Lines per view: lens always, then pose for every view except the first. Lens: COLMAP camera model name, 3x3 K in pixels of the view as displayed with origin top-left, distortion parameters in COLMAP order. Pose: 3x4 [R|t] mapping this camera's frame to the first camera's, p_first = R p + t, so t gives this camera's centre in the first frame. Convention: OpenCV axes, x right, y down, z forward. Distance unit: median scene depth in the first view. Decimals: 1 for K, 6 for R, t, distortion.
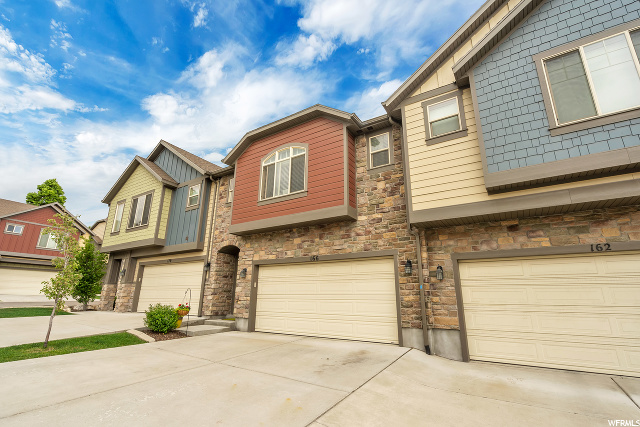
lens RADIAL K [[292.8, 0, 323.3], [0, 292.8, 212.7], [0, 0, 1]] dist [-0.001998, 0.000384]
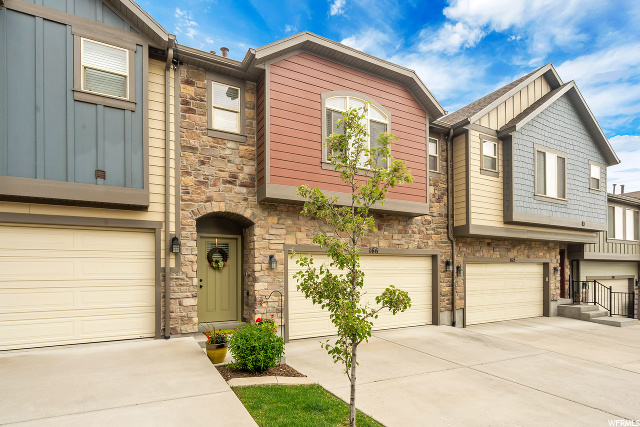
lens RADIAL K [[333.6, 0, 318.5], [0, 333.6, 268.8], [0, 0, 1]] dist [0.000490, 0.000094]
pose [[0.487933, -0.003658, 0.872873, -1.098518], [-0.234730, 0.962606, 0.135247, 0.120353], [-0.840728, -0.270881, 0.468829, 0.702040]]
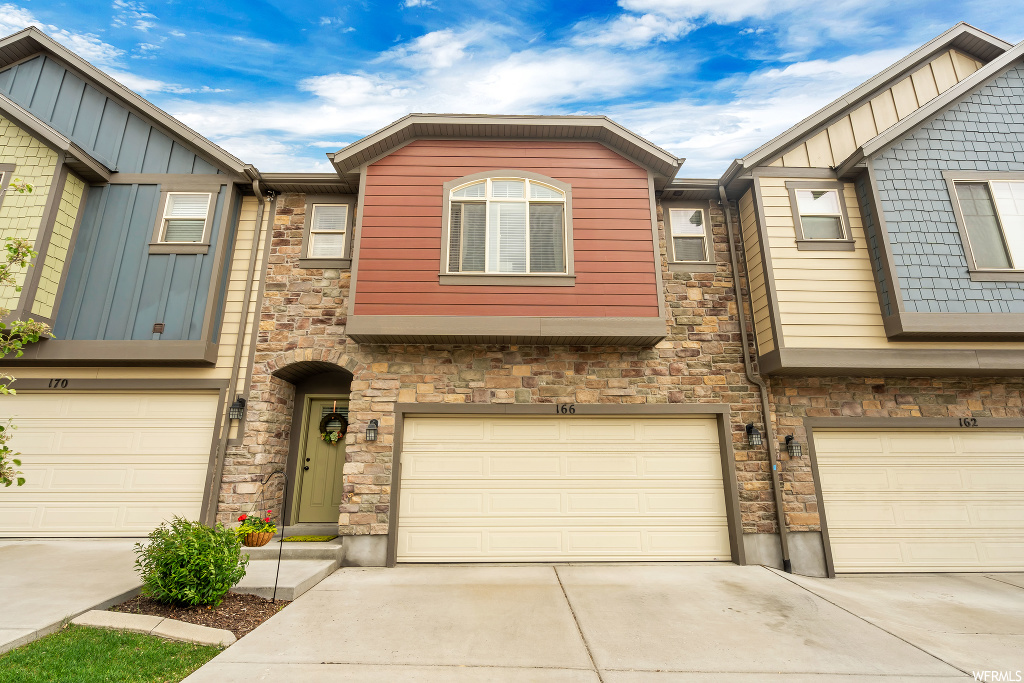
lens RADIAL K [[468.4, 0, 513.1], [0, 468.4, 340.9], [0, 0, 1]] dist [-0.001998, 0.000384]
pose [[0.831043, 0.134275, 0.539757, -0.614890], [-0.148980, 0.988701, -0.016580, 0.071231], [-0.535885, -0.066634, 0.841658, 0.398074]]
